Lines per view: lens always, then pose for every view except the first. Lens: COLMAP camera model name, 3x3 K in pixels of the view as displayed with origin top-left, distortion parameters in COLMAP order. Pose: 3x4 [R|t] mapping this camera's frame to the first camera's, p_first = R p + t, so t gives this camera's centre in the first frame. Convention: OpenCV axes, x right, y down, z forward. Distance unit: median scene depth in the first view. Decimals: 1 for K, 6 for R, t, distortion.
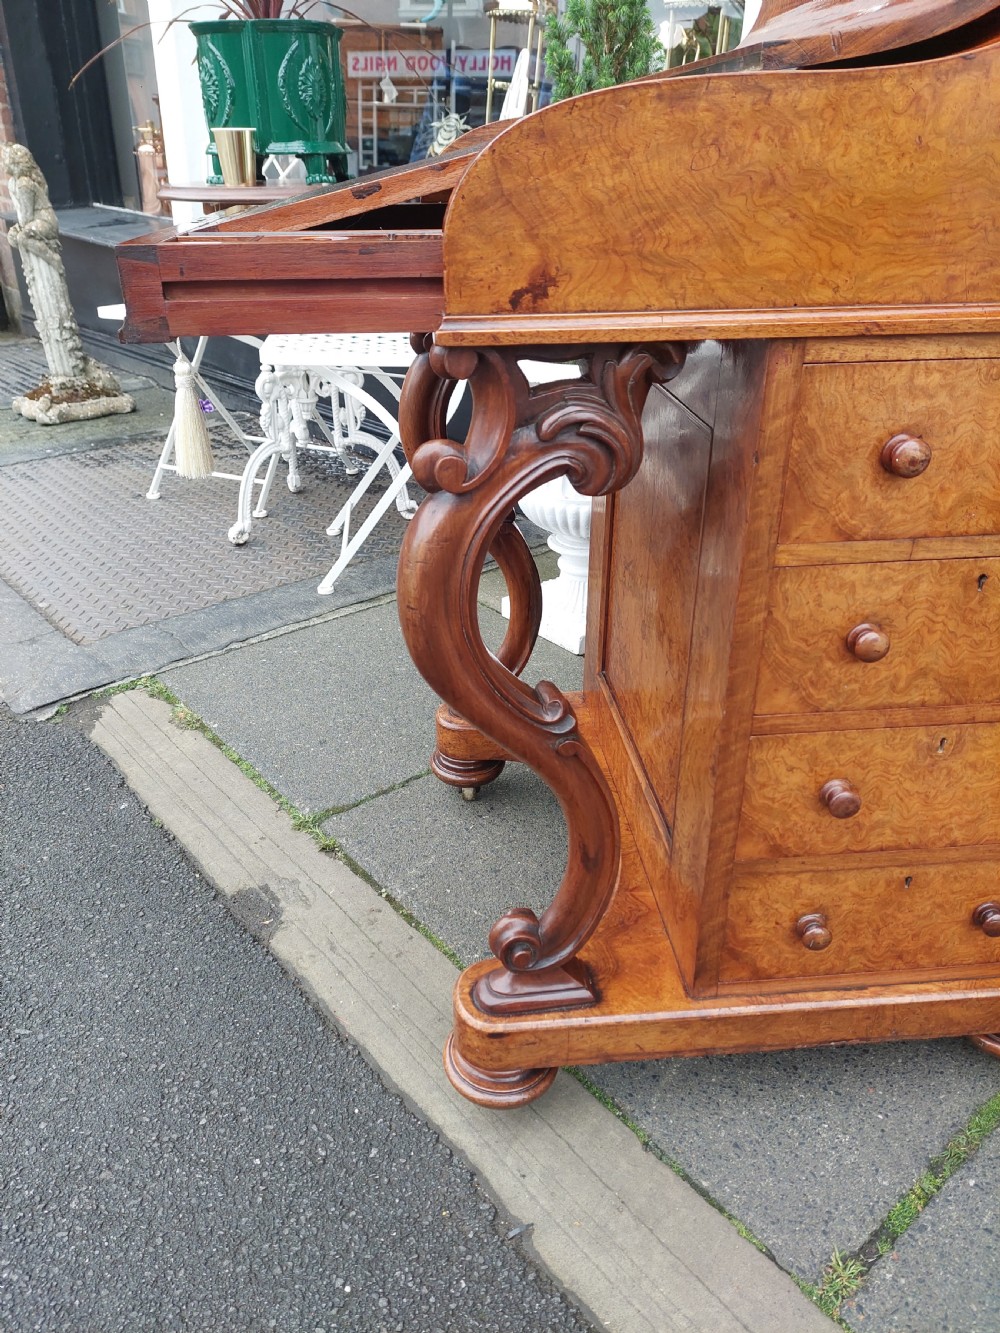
lens RADIAL K [[967.4, 0, 499.3], [0, 967.4, 666.9], [0, 0, 1]] dist [0.043270, -0.050447]
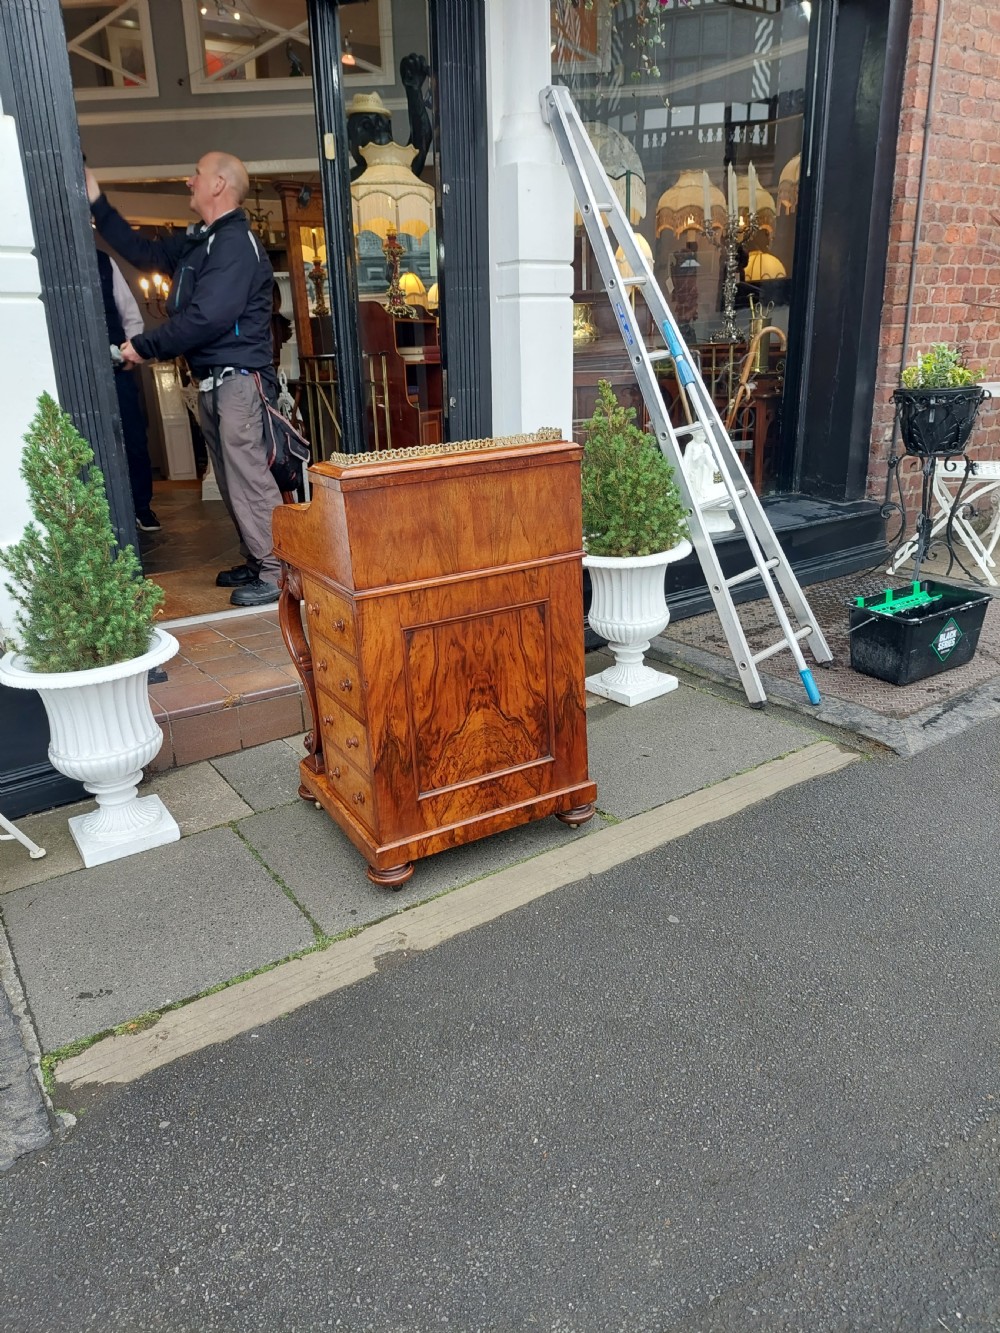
lens RADIAL K [[967.4, 0, 502.0], [0, 967.4, 644.0], [0, 0, 1]] dist [0.043270, -0.050447]
pose [[0.098891, -0.320538, 0.942060, -2.363263], [0.504137, 0.832354, 0.230289, -0.719332], [-0.857943, 0.452154, 0.243907, 0.254304]]
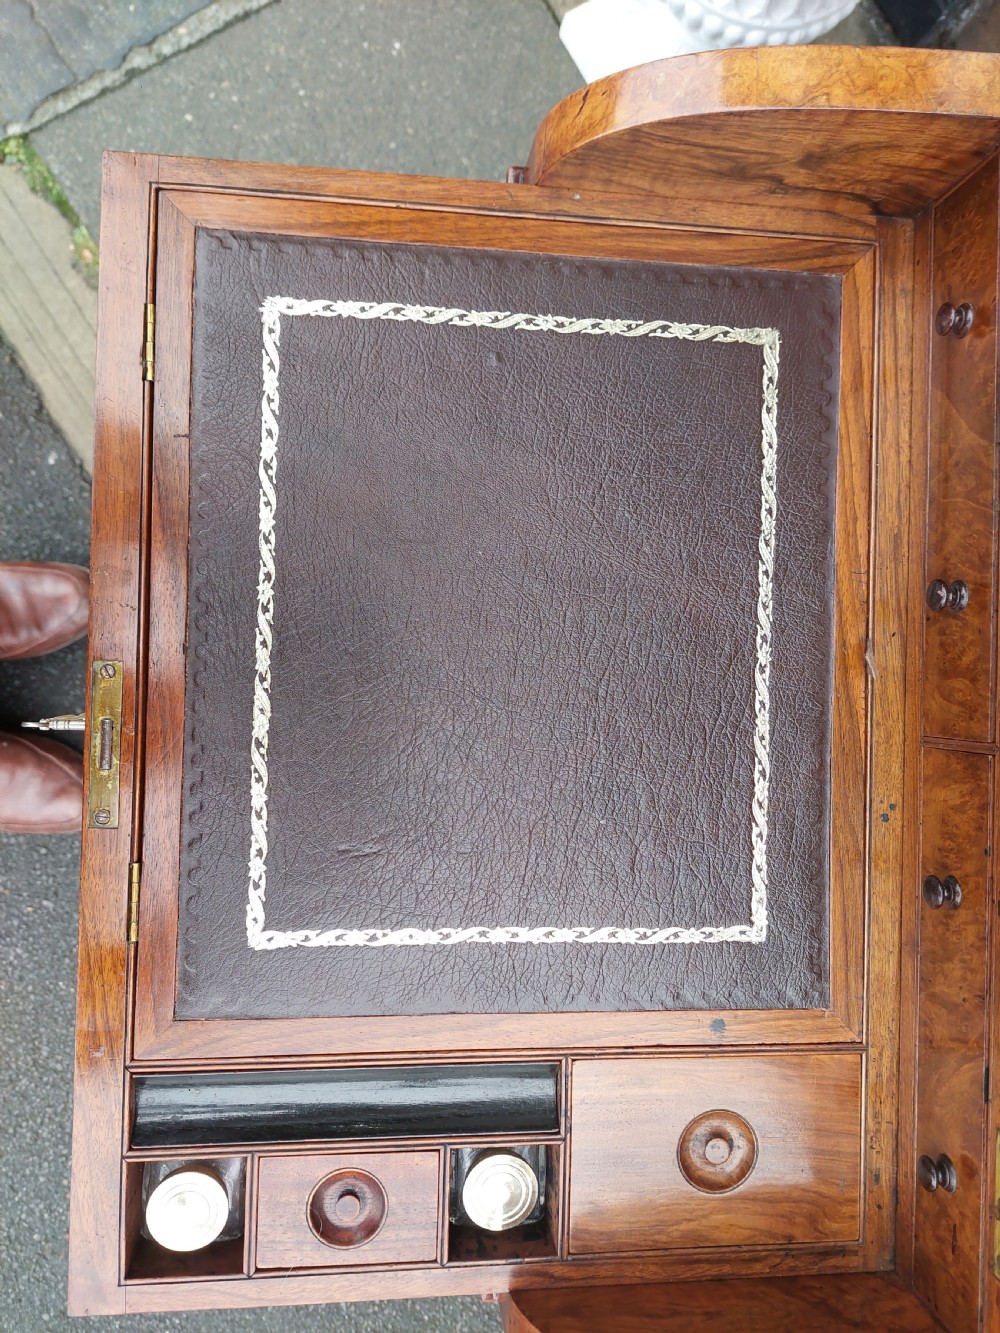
lens RADIAL K [[967.4, 0, 506.0], [0, 967.4, 666.2], [0, 0, 1]] dist [0.043270, -0.050447]
pose [[0.985271, 0.118000, 0.123766, -0.140655], [-0.165800, 0.482033, 0.860322, -0.924070], [0.041859, -0.868171, 0.494497, 0.739387]]
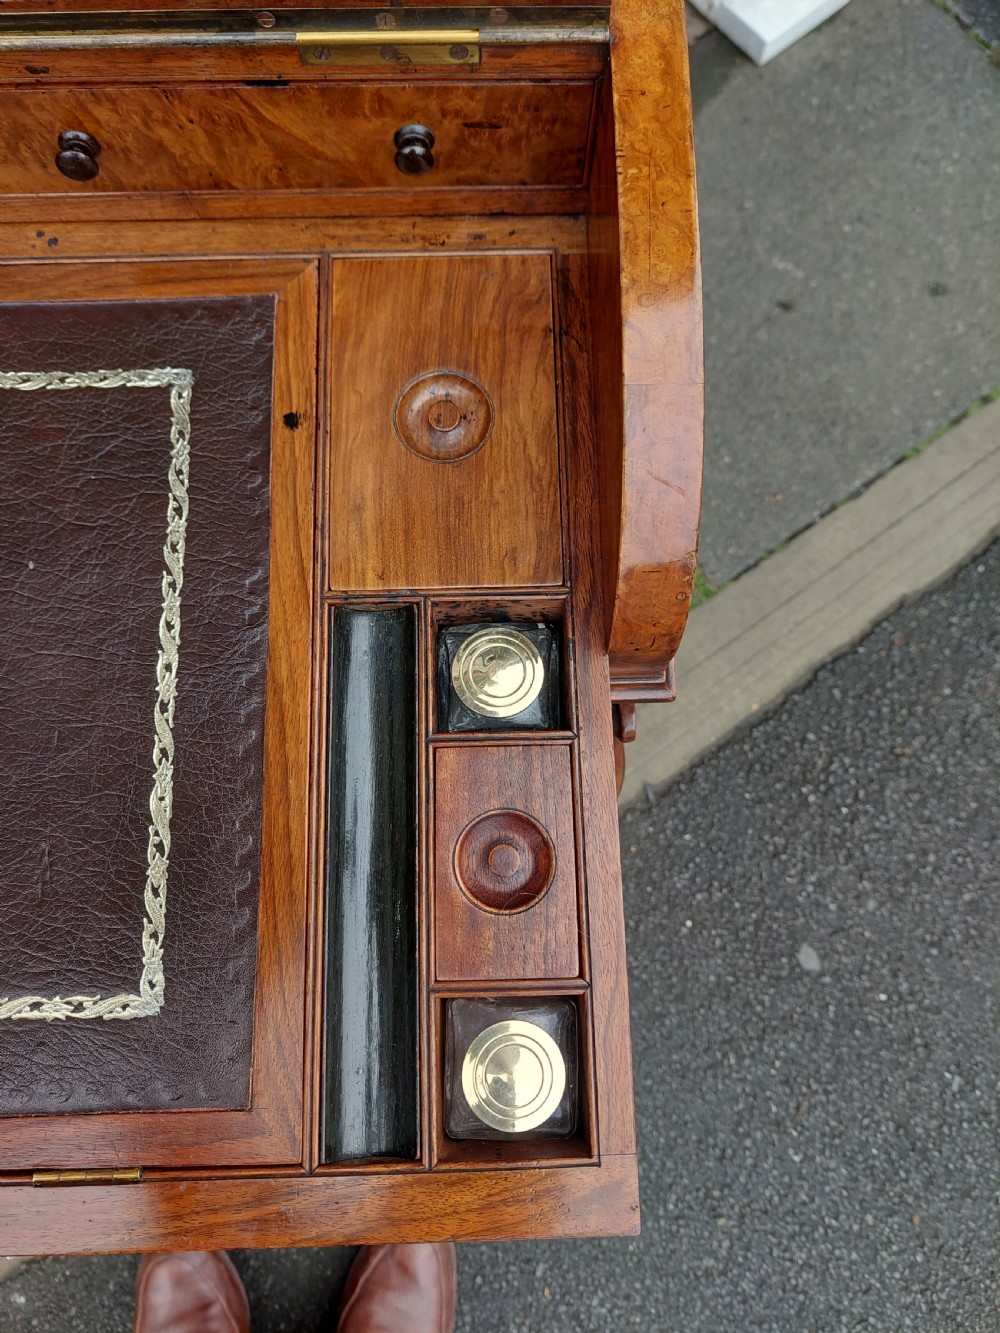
lens RADIAL K [[967.4, 0, 501.1], [0, 967.4, 669.6], [0, 0, 1]] dist [0.043270, -0.050447]
pose [[0.065251, -0.968938, 0.238539, -0.144706], [0.464215, 0.241081, 0.852282, -0.686579], [-0.883316, 0.055121, 0.465526, 0.549843]]
